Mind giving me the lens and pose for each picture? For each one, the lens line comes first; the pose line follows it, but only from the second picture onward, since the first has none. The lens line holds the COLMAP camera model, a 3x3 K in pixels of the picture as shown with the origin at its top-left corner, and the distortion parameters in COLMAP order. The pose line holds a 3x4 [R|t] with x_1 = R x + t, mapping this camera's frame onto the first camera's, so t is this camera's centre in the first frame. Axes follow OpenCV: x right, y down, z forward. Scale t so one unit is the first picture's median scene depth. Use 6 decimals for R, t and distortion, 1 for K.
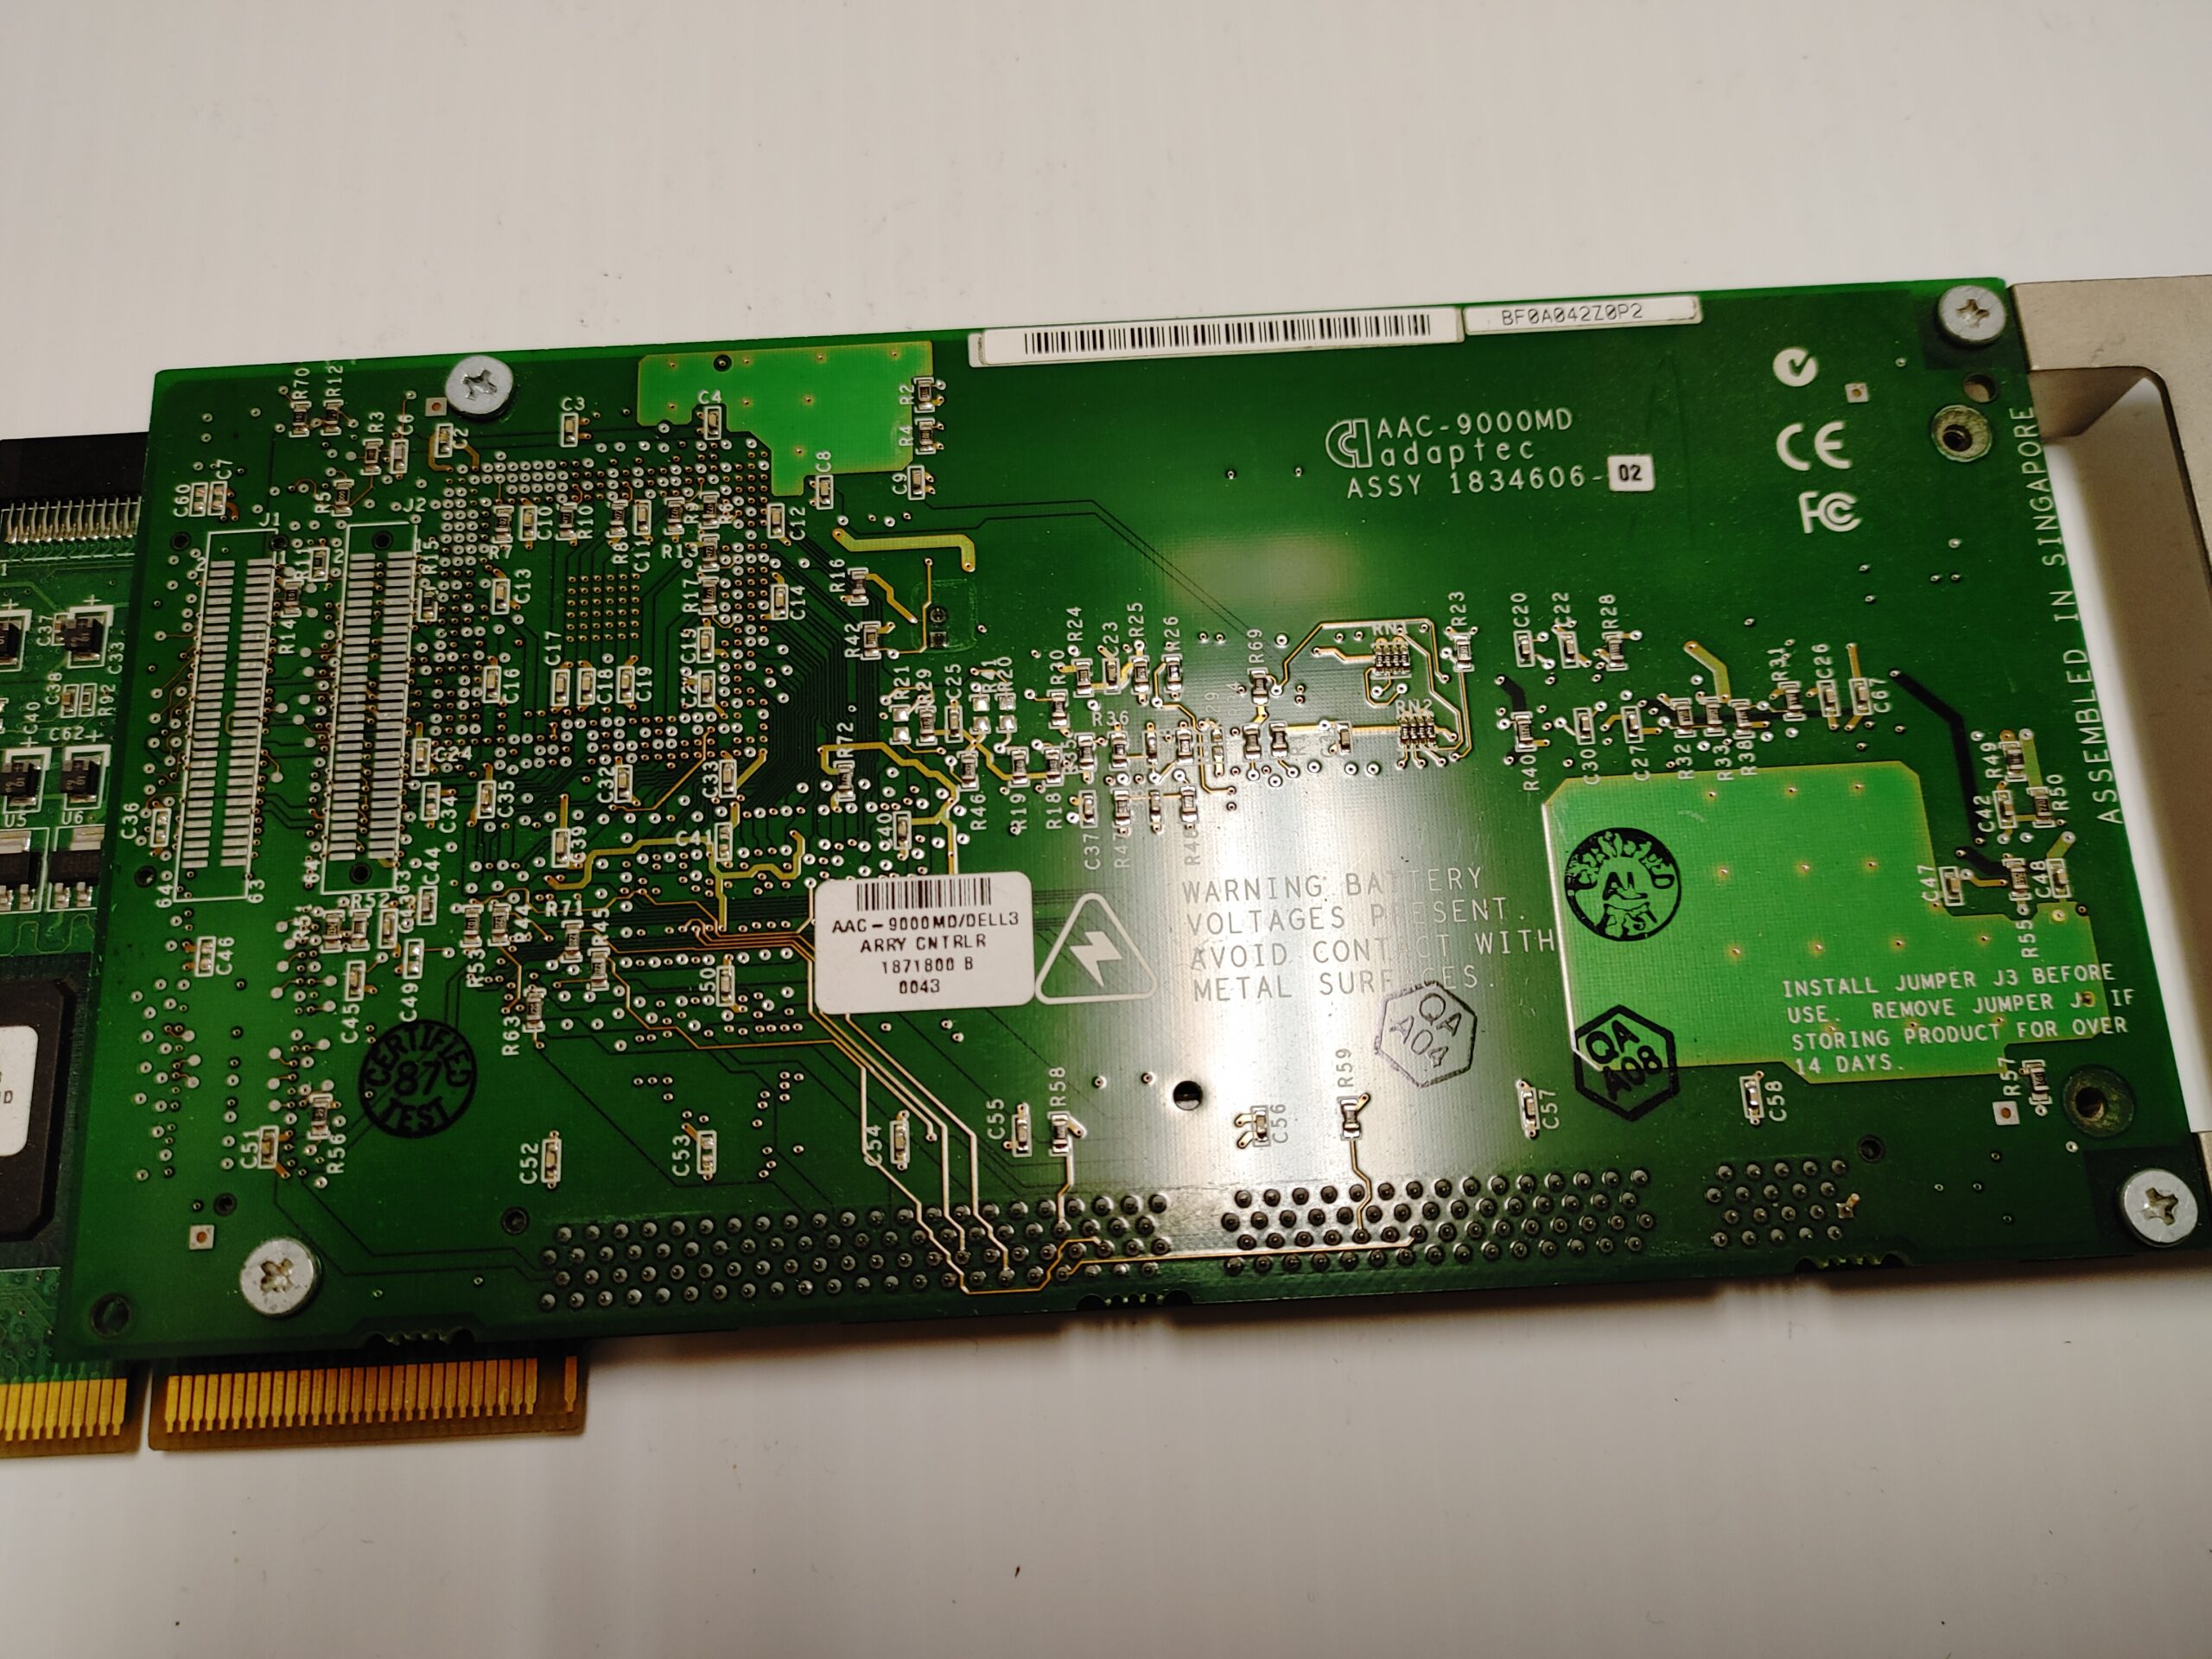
lens RADIAL K [[1713.8, 0, 1103.6], [0, 1713.8, 845.9], [0, 0, 1]] dist [0.003061, -0.026533]
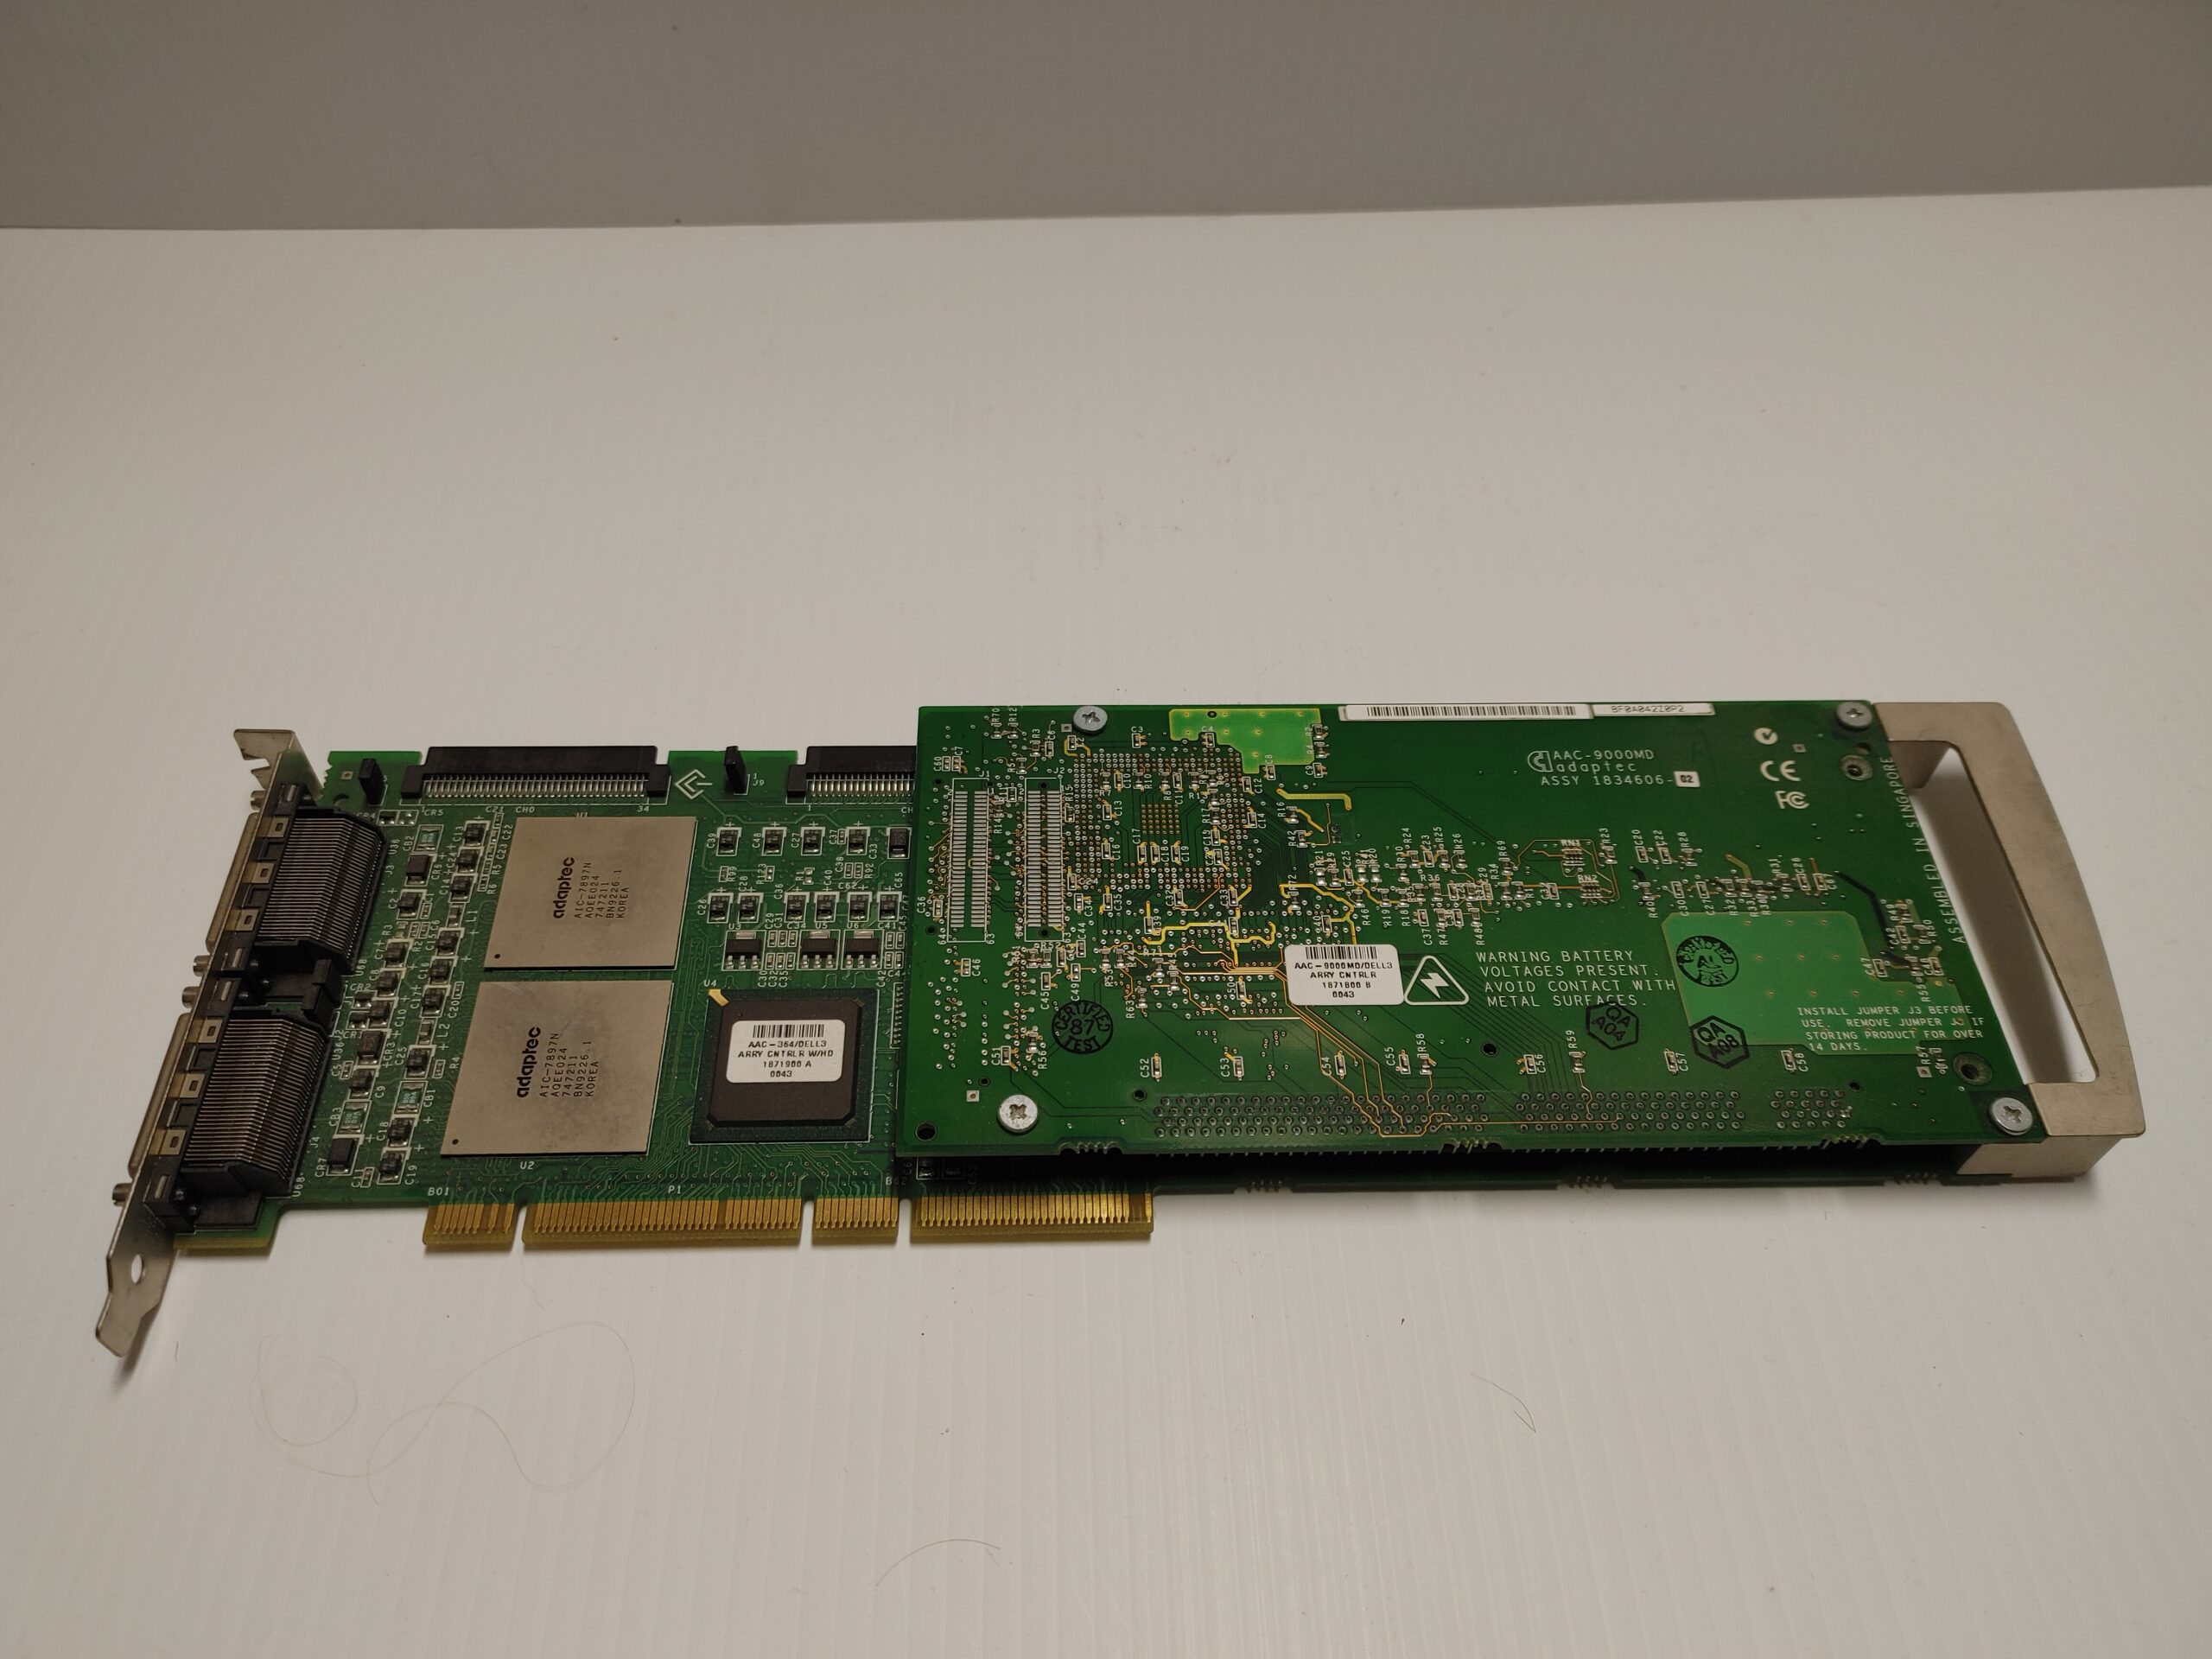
lens RADIAL K [[1713.8, 0, 1094.6], [0, 1713.8, 819.0], [0, 0, 1]] dist [0.003061, -0.026533]
pose [[0.999383, 0.034978, -0.003106, -0.367147], [-0.033450, 0.921342, -0.387312, 0.620244], [-0.010685, 0.387177, 0.921943, -0.788403]]
